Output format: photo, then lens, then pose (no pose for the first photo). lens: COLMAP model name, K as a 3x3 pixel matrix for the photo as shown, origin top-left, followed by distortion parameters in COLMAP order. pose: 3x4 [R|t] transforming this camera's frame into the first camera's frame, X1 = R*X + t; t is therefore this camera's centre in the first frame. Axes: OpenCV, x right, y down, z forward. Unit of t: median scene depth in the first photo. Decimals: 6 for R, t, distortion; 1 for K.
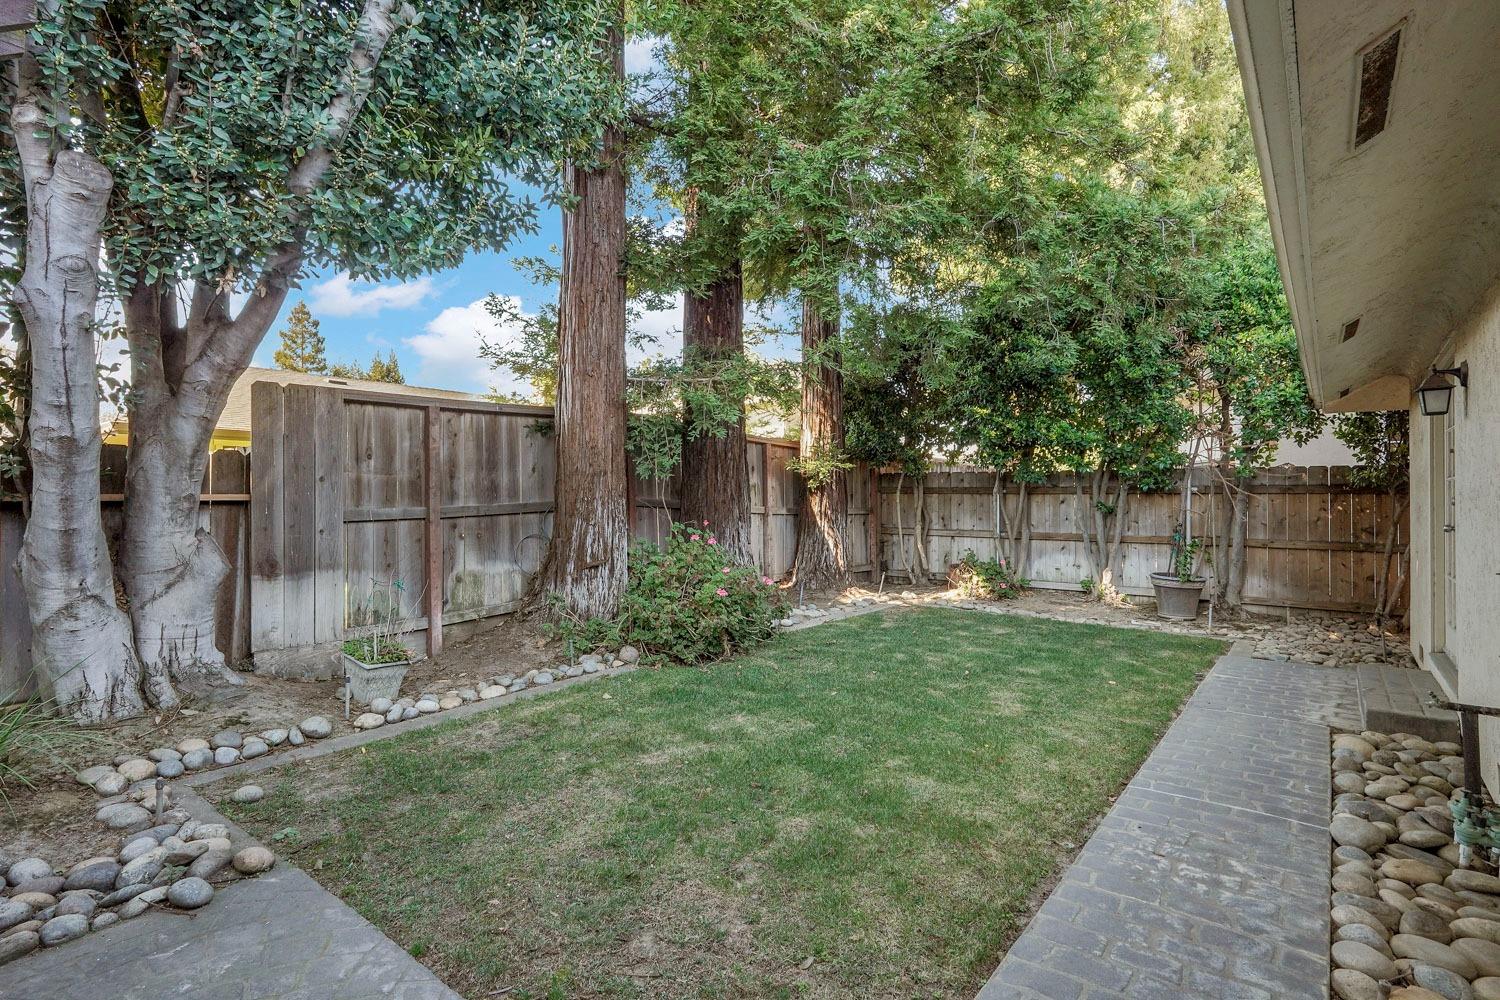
lens RADIAL K [[744.0, 0, 750.5], [0, 744.0, 493.3], [0, 0, 1]] dist [0.000057, -0.000034]
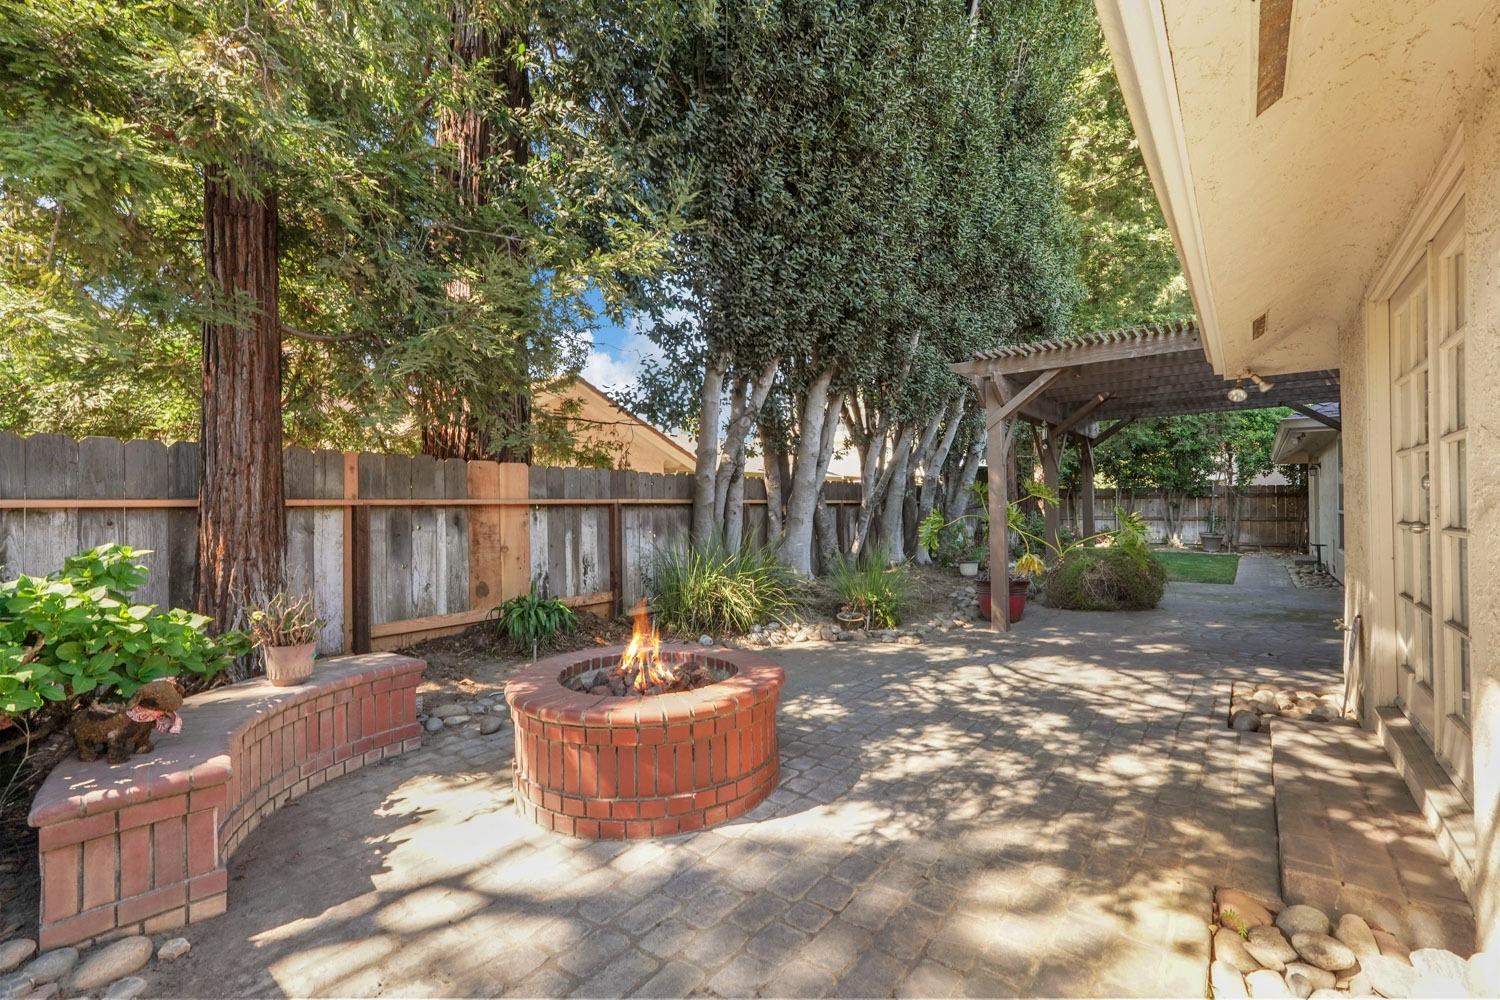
lens RADIAL K [[665.9, 0, 745.5], [0, 665.9, 503.1], [0, 0, 1]] dist [-0.002980, 0.000076]
pose [[0.999747, -0.008192, 0.020935, -0.923992], [0.008203, 0.999966, -0.000451, 0.006965], [-0.020931, 0.000623, 0.999781, -1.044561]]
